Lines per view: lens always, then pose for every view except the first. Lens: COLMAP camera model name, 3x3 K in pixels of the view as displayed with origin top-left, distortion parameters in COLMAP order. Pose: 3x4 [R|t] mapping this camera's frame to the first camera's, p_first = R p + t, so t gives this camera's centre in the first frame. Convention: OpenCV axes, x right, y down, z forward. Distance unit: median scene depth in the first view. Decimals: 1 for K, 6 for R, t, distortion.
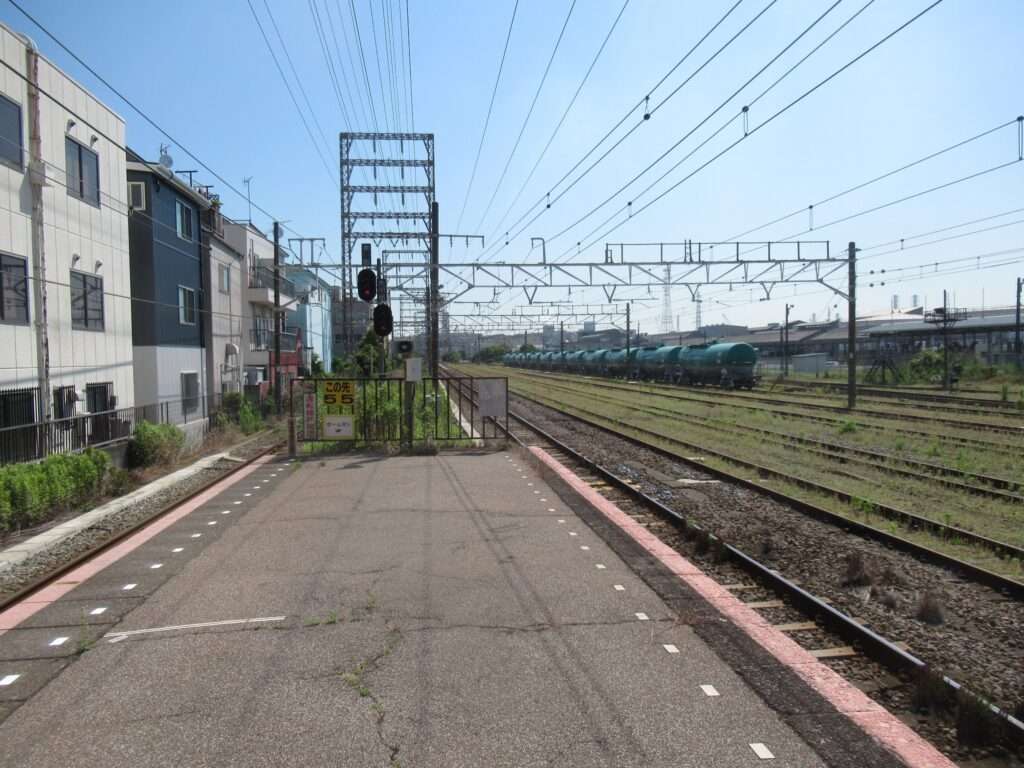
lens RADIAL K [[772.7, 0, 517.5], [0, 772.7, 383.8], [0, 0, 1]] dist [-0.017894, 0.011766]
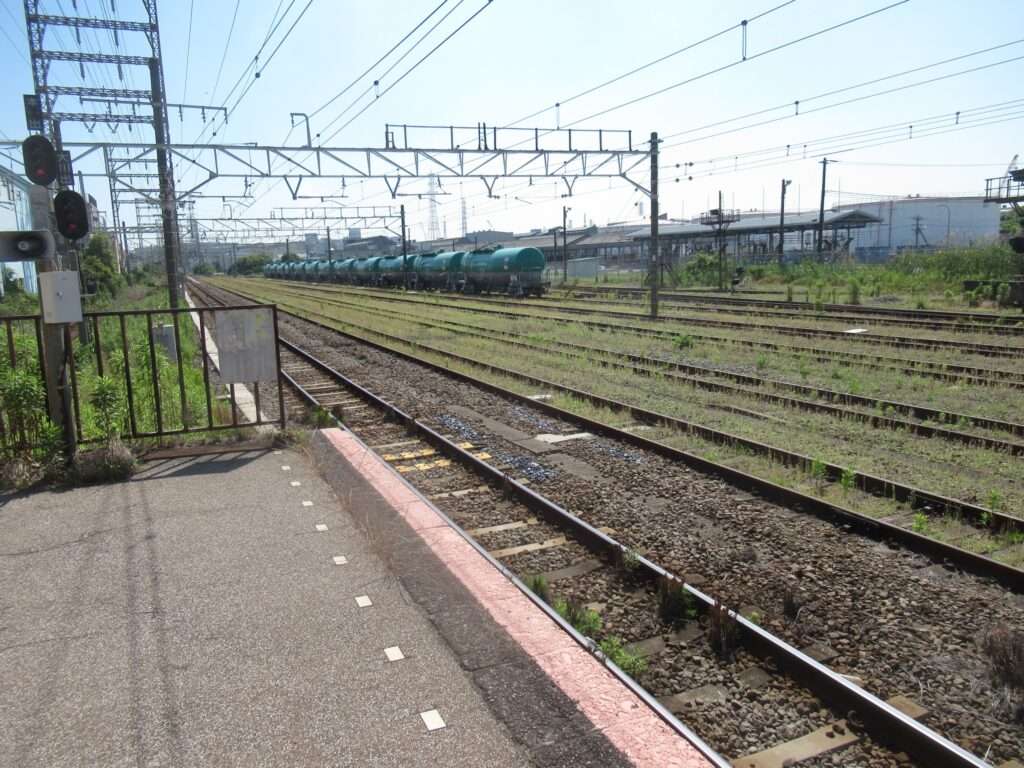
lens RADIAL K [[772.7, 0, 510.0], [0, 772.7, 387.5], [0, 0, 1]] dist [-0.017894, 0.011766]
pose [[0.958625, -0.063211, 0.277565, -0.002912], [0.028858, 0.991591, 0.126154, -0.004181], [-0.283206, -0.112924, 0.952388, 0.142031]]
